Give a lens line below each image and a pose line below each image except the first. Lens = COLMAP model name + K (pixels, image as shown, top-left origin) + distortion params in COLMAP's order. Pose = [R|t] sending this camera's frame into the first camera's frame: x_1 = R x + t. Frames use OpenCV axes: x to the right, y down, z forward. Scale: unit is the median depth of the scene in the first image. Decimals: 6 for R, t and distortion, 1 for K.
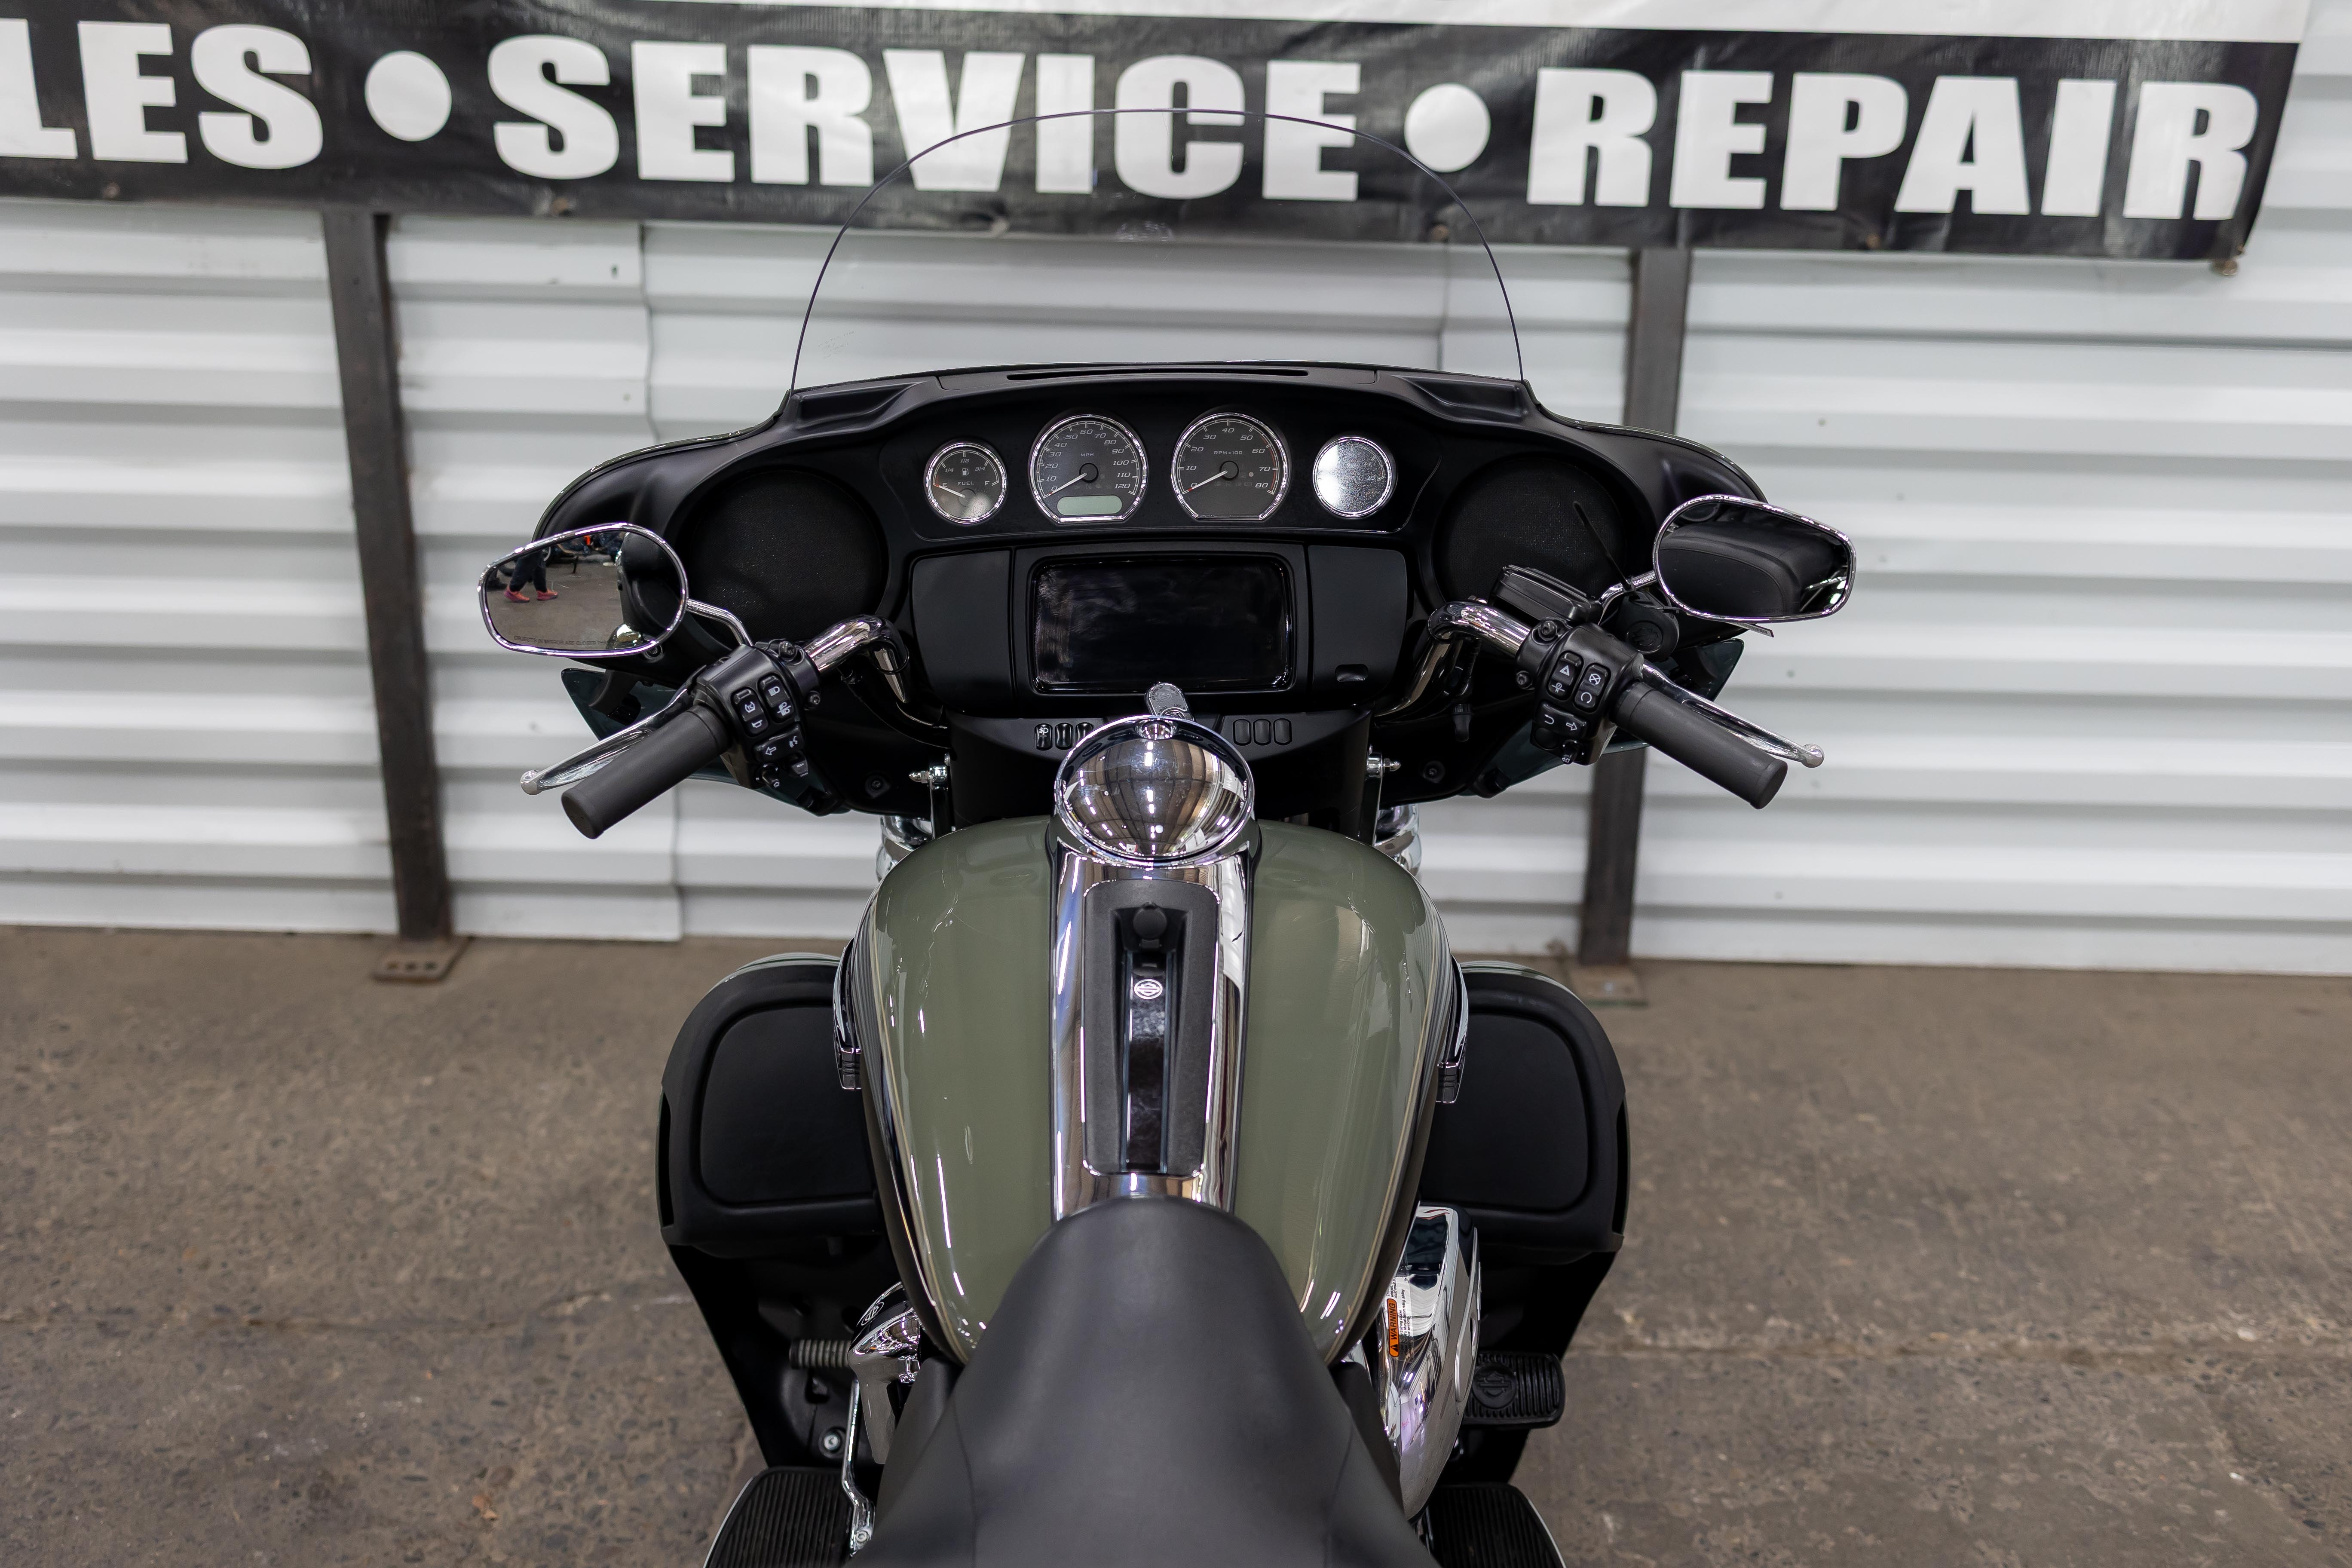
lens RADIAL K [[2446.3, 0, 1184.8], [0, 2446.3, 801.7], [0, 0, 1]] dist [0.016951, 0.000000]
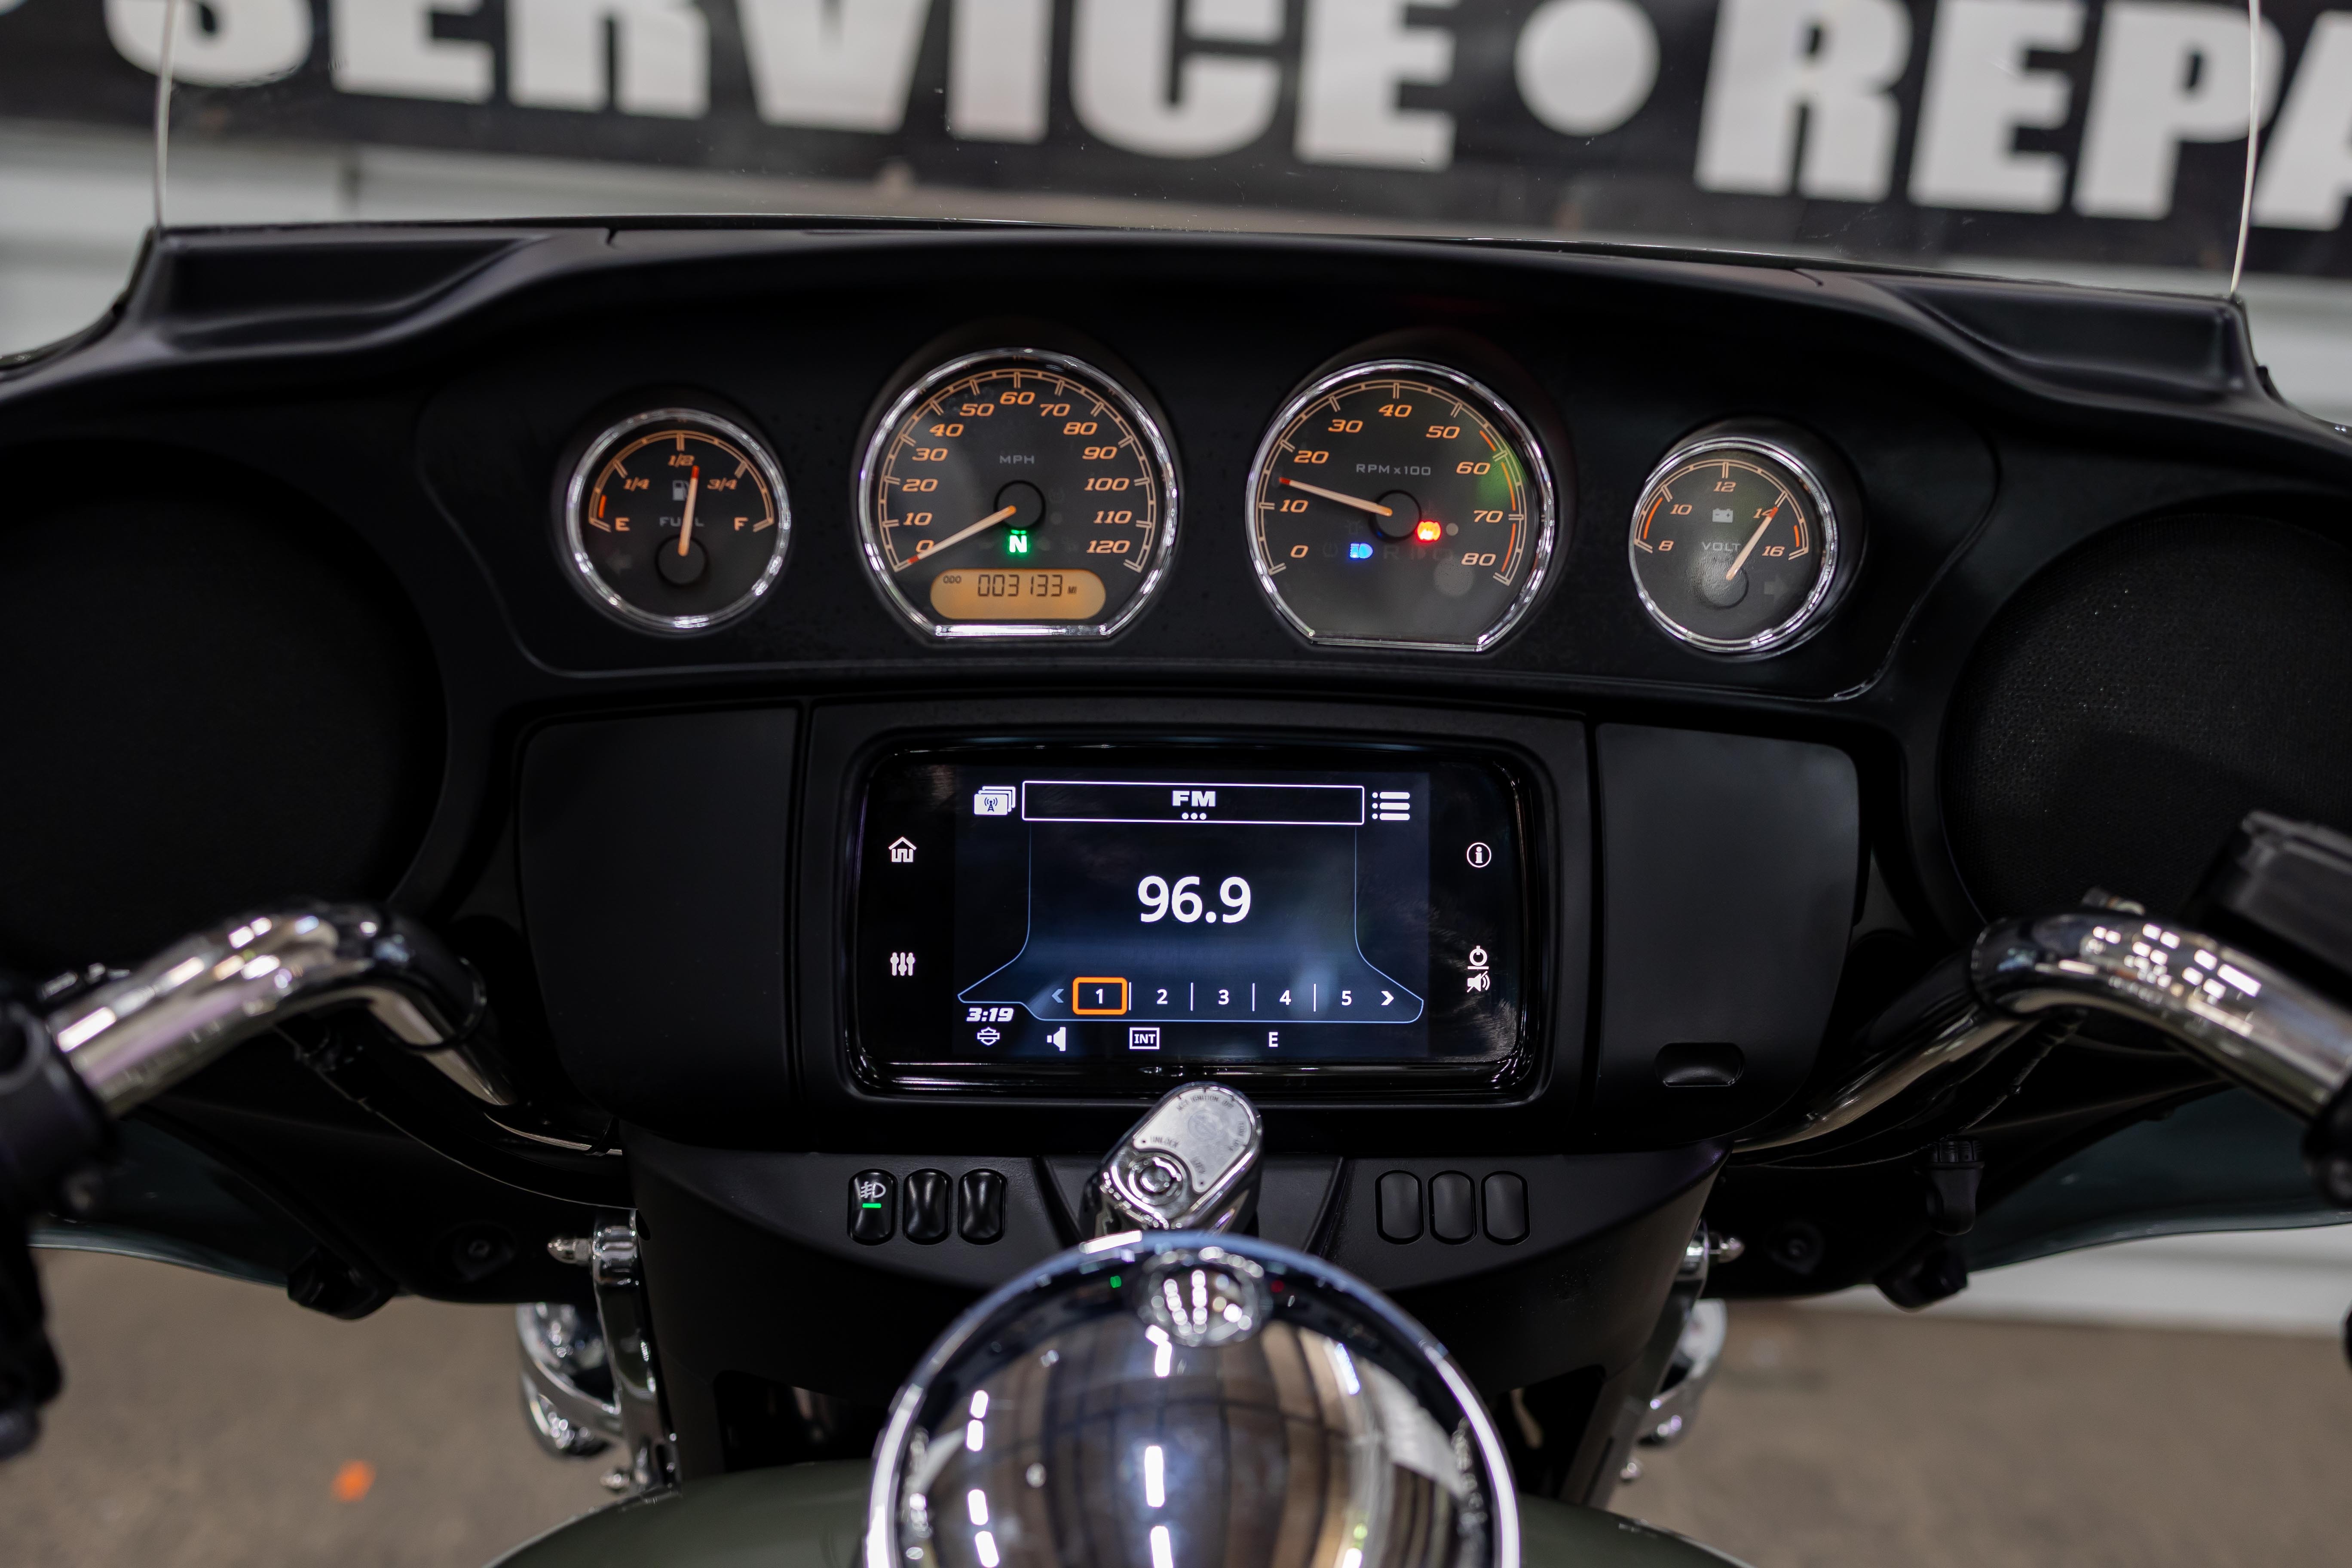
lens RADIAL K [[2446.3, 0, 1183.5], [0, 2446.3, 782.4], [0, 0, 1]] dist [0.016951, 0.000000]
pose [[0.998919, 0.034848, 0.030755, -0.024110], [-0.033016, 0.997760, -0.058173, -0.071308], [-0.032713, 0.057095, 0.997833, 0.624458]]
